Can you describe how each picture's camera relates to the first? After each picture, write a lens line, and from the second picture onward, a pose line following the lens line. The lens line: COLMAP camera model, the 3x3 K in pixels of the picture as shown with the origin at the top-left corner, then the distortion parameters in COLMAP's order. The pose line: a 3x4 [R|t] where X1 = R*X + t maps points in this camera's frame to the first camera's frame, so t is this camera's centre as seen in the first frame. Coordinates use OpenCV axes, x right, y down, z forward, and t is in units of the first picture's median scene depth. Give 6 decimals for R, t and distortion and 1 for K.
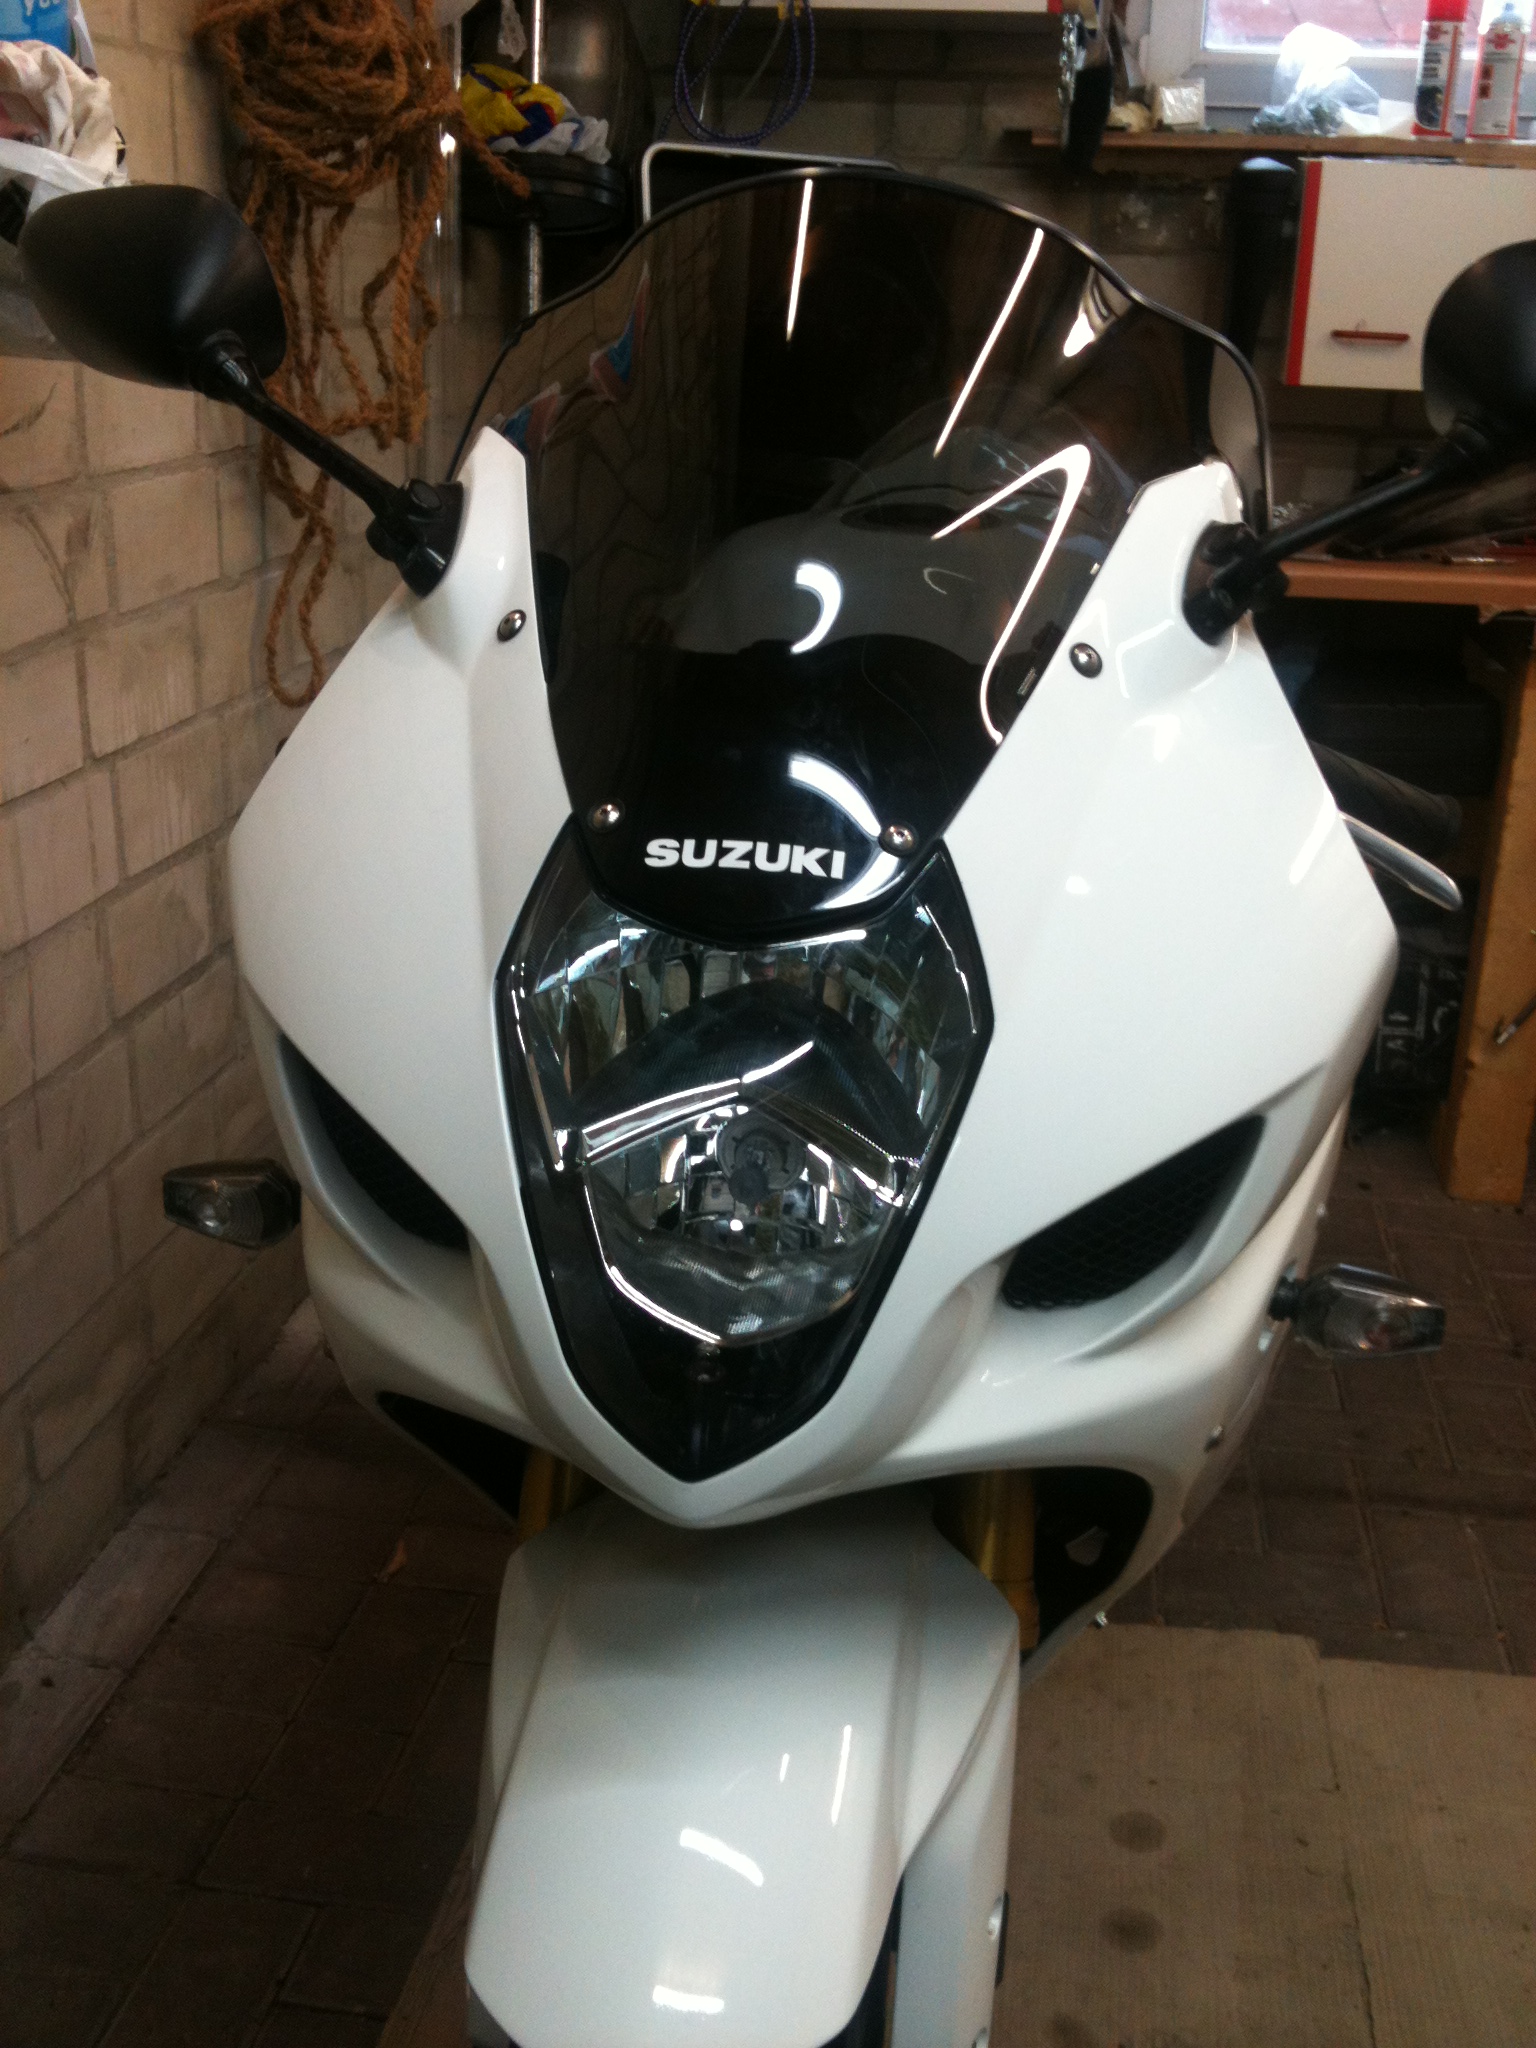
lens RADIAL K [[2203.1, 0, 768.0], [0, 2203.1, 1024.0], [0, 0, 1]] dist [0.114885, -0.369139]
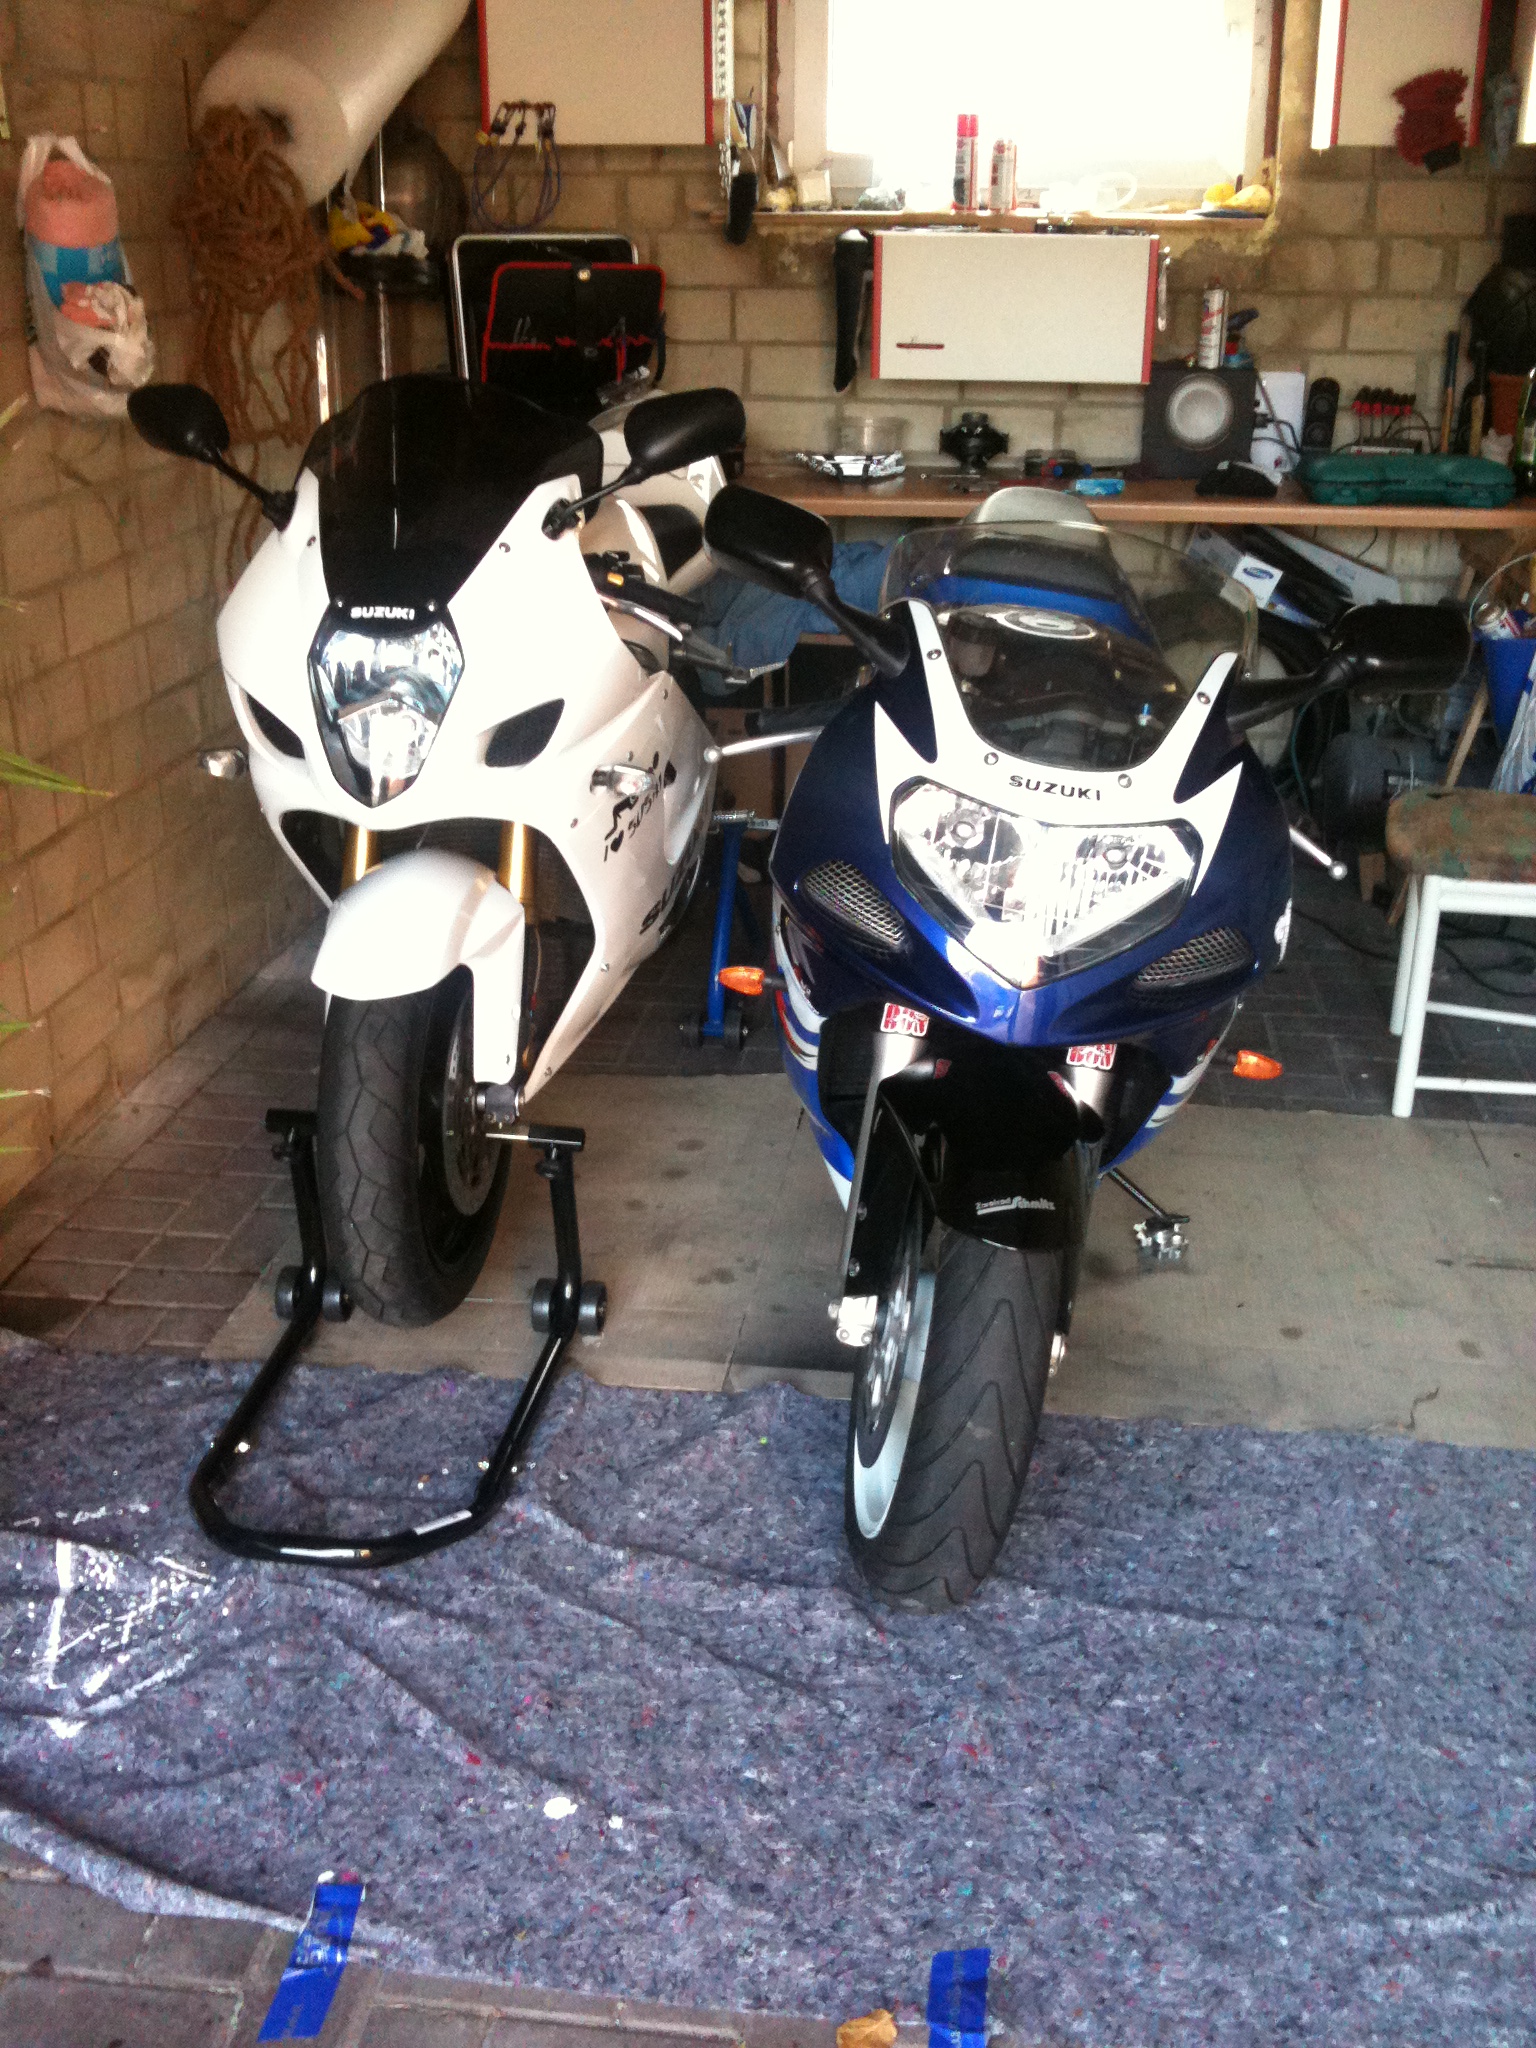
lens RADIAL K [[2203.1, 0, 768.0], [0, 2203.1, 1024.0], [0, 0, 1]] dist [0.114885, -0.369139]
pose [[0.999388, -0.033260, 0.010854, 0.144156], [0.032871, 0.998871, 0.034302, 0.124909], [-0.011983, -0.033924, 0.999353, -0.651819]]
